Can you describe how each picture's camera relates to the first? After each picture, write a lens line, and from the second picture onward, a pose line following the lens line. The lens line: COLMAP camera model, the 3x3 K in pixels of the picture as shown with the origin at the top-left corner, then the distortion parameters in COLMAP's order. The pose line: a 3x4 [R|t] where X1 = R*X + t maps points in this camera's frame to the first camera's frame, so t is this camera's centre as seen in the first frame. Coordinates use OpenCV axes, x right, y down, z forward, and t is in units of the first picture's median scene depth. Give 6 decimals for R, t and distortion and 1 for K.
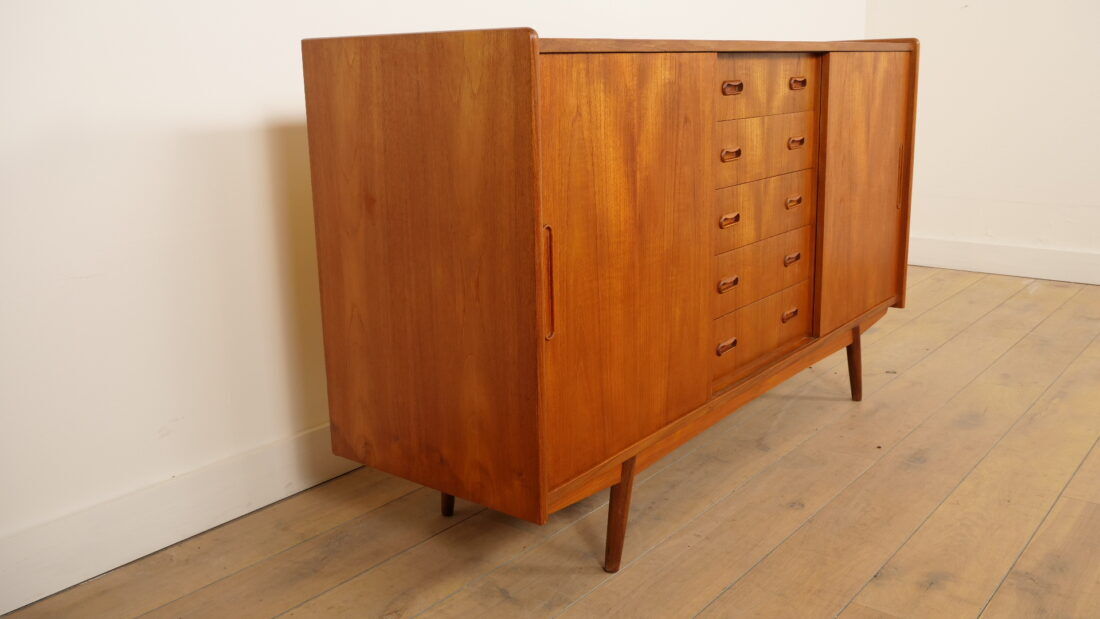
lens RADIAL K [[970.6, 0, 550.0], [0, 970.6, 309.5], [0, 0, 1]] dist [-0.013142, 0.001670]
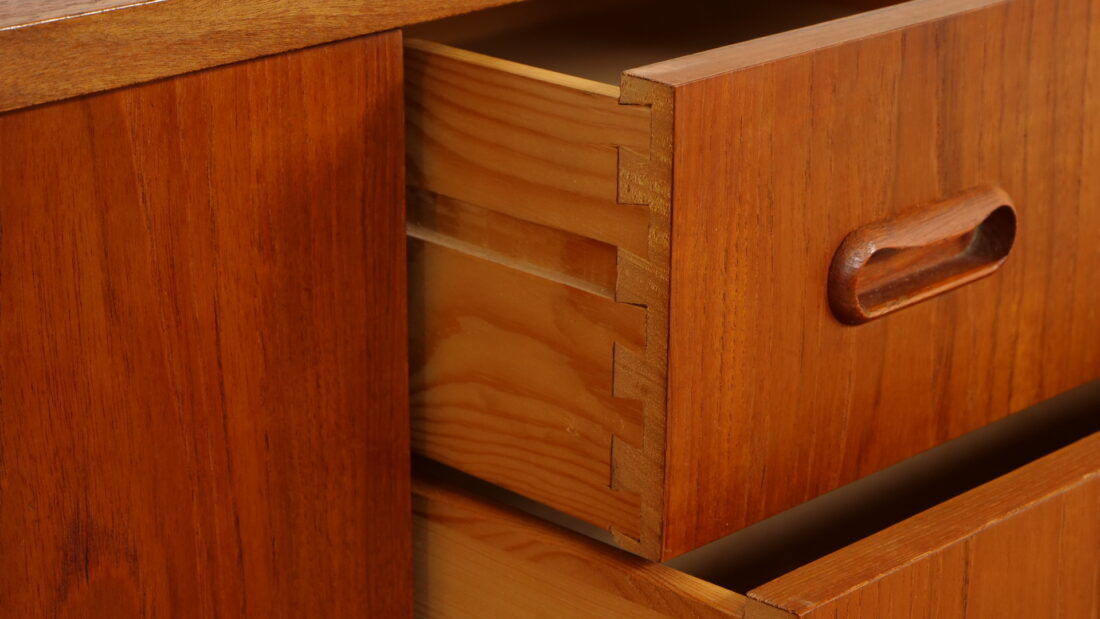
lens RADIAL K [[2697.3, 0, 550.0], [0, 2697.3, 309.5], [0, 0, 1]] dist [0.018647, 0.045446]
pose [[0.992518, 0.059492, -0.106625, 0.237809], [-0.050266, 0.994920, 0.087225, -0.256938], [0.111272, -0.081213, 0.990466, 0.592913]]
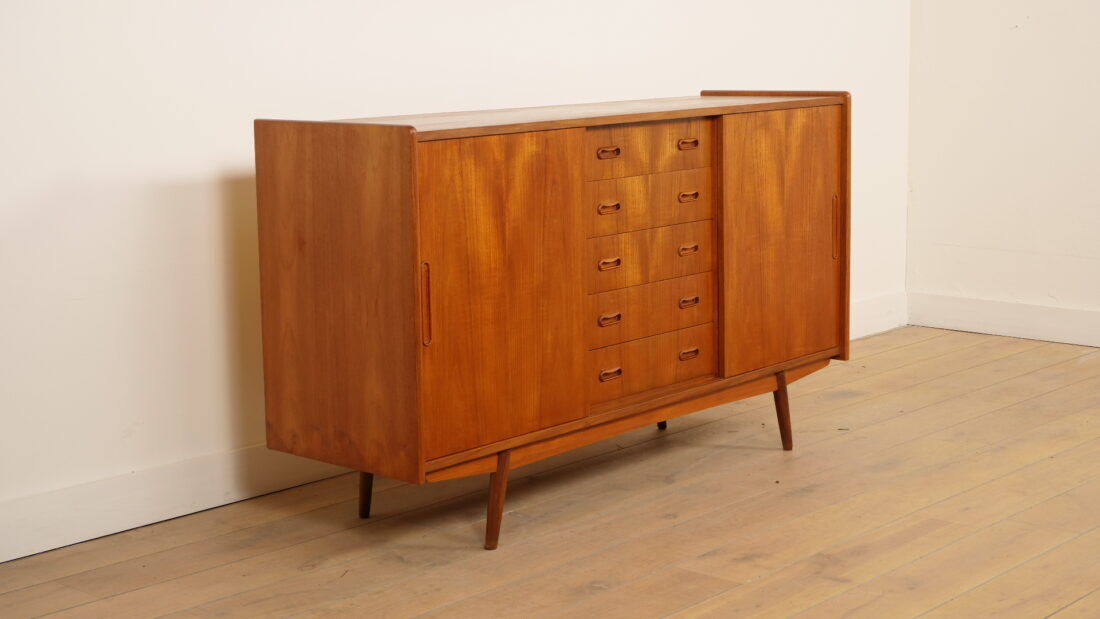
lens RADIAL K [[1726.9, 0, 550.0], [0, 1726.9, 309.5], [0, 0, 1]] dist [-0.006624, 0.026682]
pose [[0.997980, 0.016237, -0.061412, 0.263580], [-0.020983, 0.996776, -0.077443, 0.136126], [0.059957, 0.078575, 0.995104, -1.161089]]
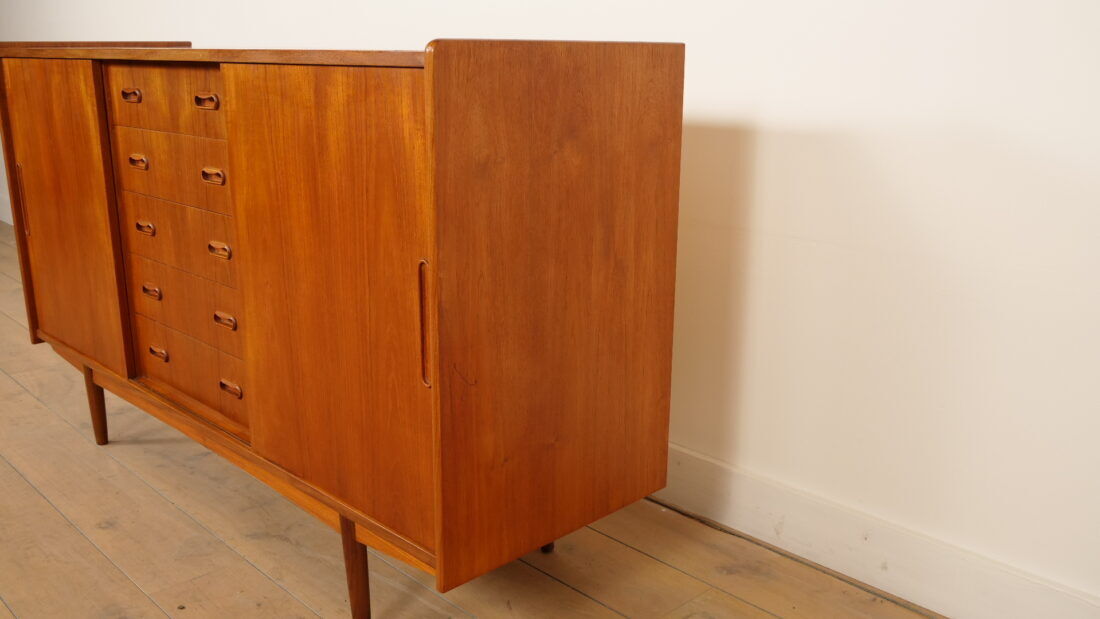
lens RADIAL K [[970.6, 0, 550.0], [0, 970.6, 309.5], [0, 0, 1]] dist [-0.013142, 0.001670]
pose [[-0.113861, 0.286620, -0.951254, 1.207338], [-0.237629, 0.921832, 0.306198, -0.456210], [0.964660, 0.260909, -0.036851, 1.591069]]
